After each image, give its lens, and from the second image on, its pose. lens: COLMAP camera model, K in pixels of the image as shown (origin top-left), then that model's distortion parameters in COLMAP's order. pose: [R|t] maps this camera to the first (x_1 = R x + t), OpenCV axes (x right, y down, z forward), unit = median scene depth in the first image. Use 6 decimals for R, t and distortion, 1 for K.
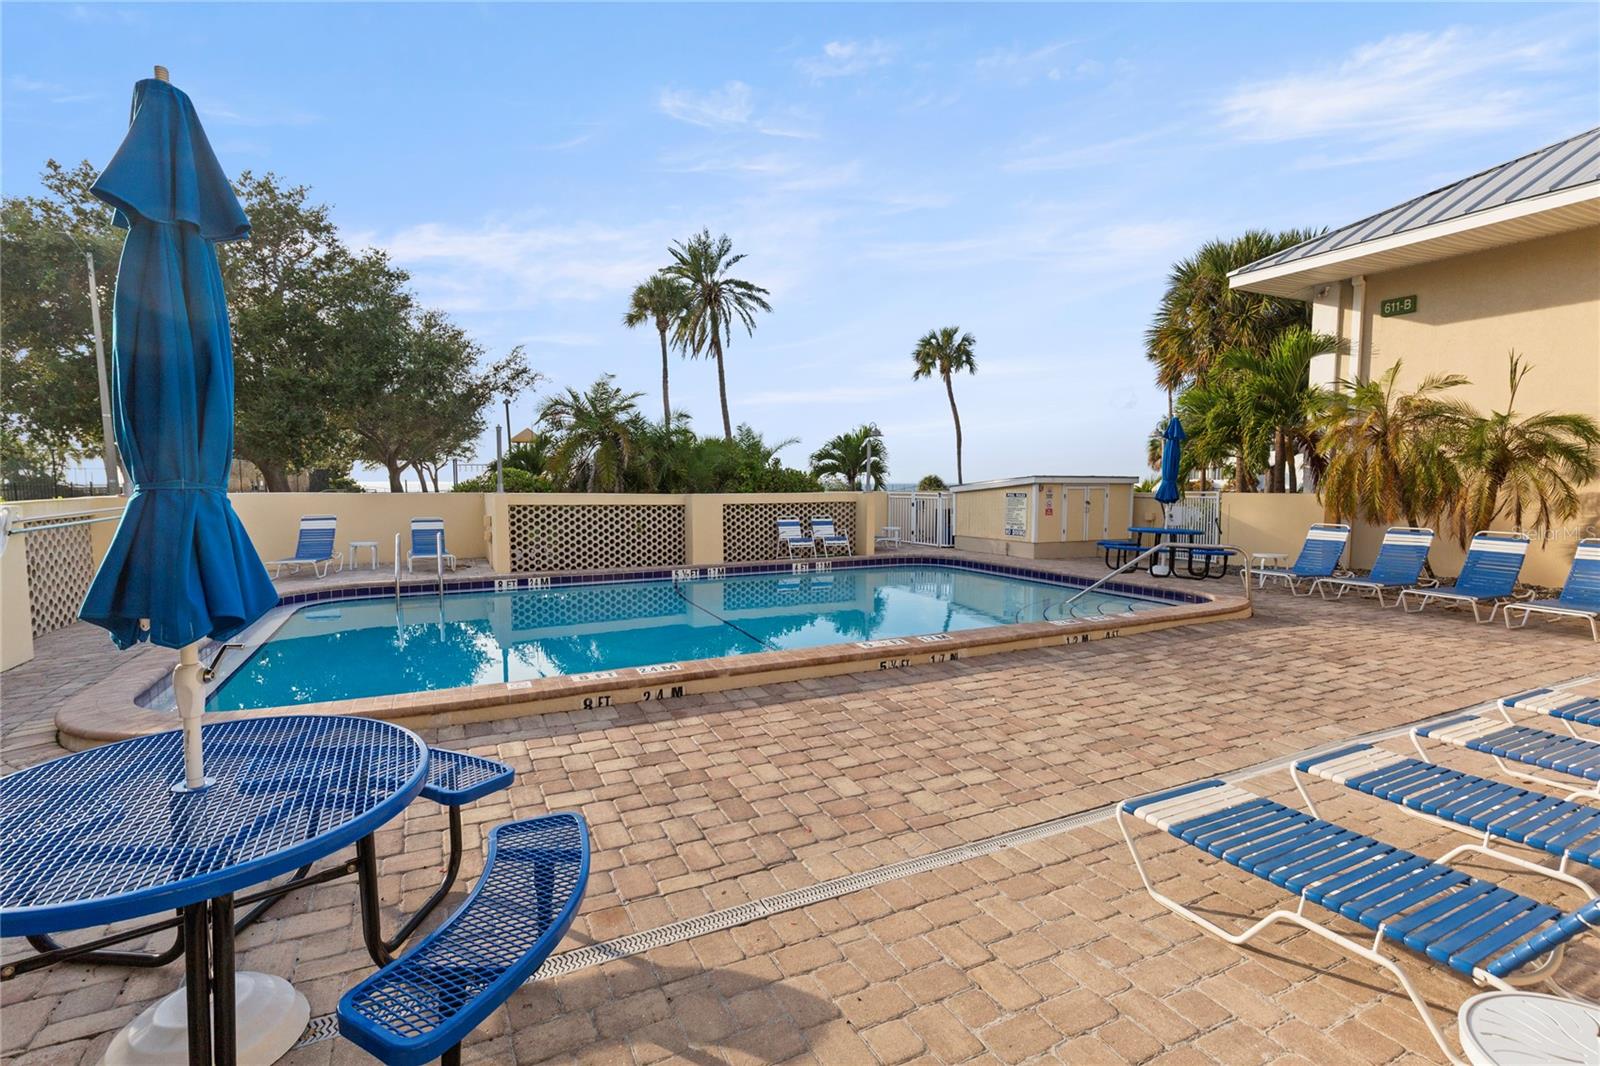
lens RADIAL K [[747.0, 0, 800.0], [0, 747.0, 533.0], [0, 0, 1]] dist [0.010770, -0.000277]
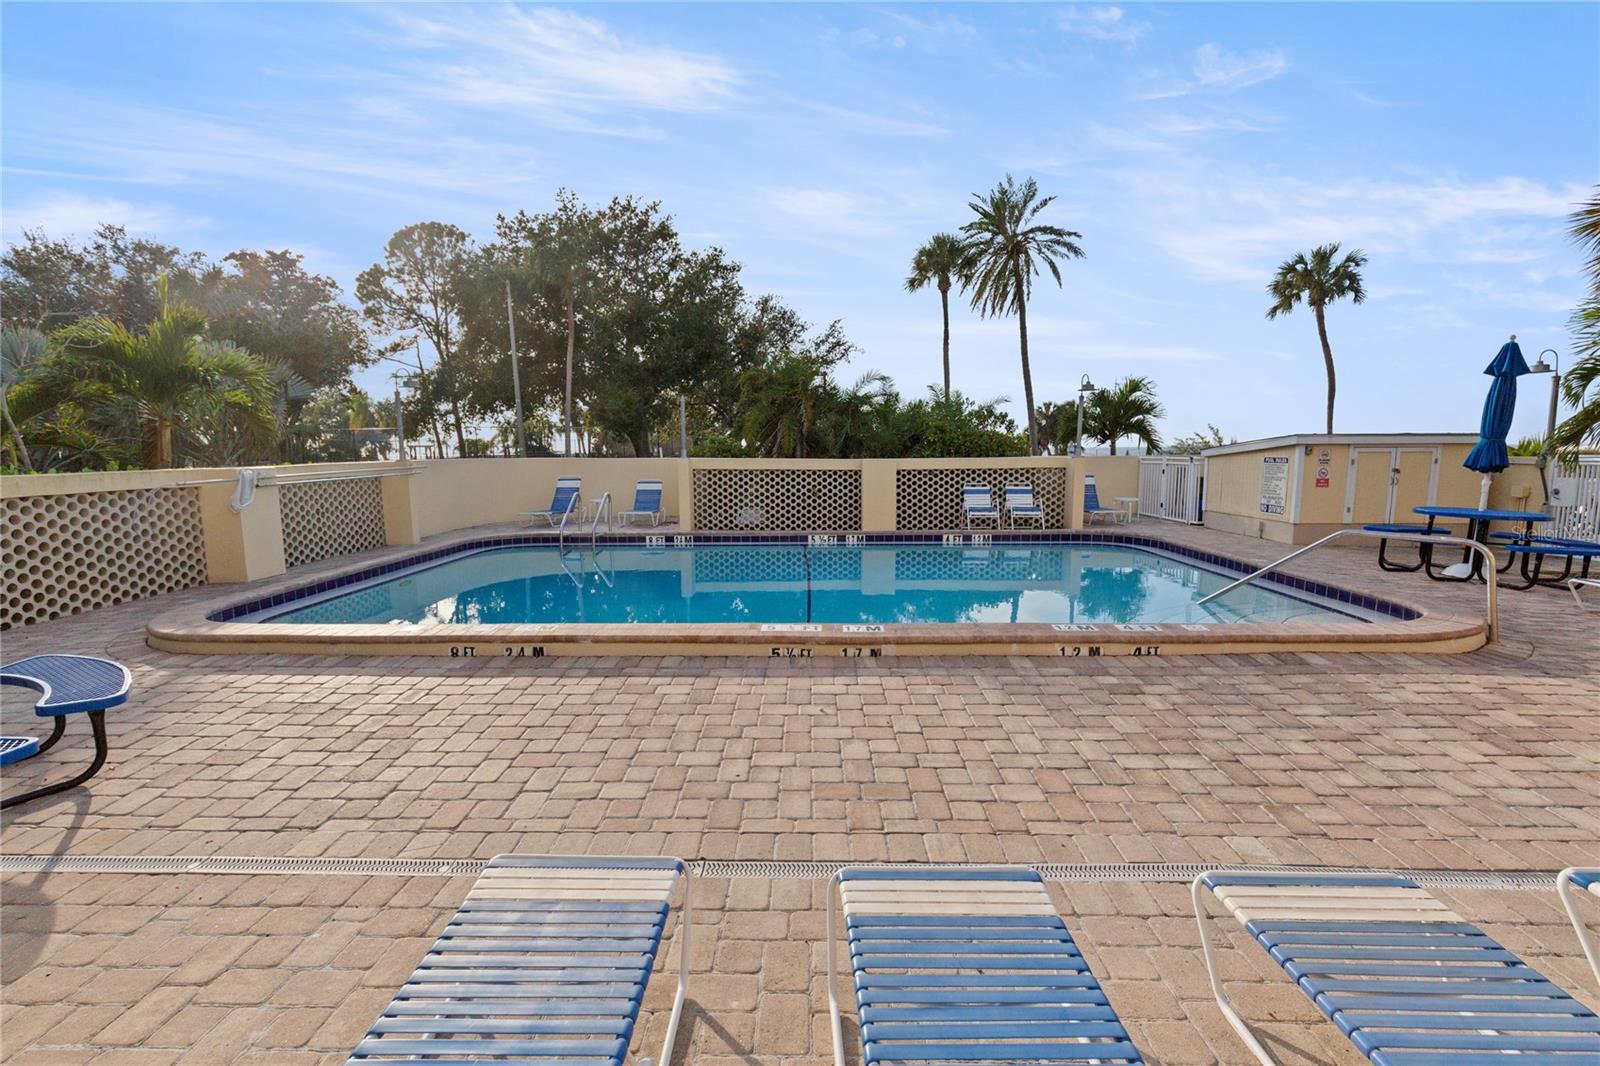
lens RADIAL K [[724.5, 0, 790.0], [0, 724.5, 549.0], [0, 0, 1]] dist [0.001592, -0.000450]
pose [[0.880182, 0.058151, -0.471060, 0.204386], [-0.024342, 0.996691, 0.077555, -0.005063], [0.474011, -0.056796, 0.878685, 0.099044]]
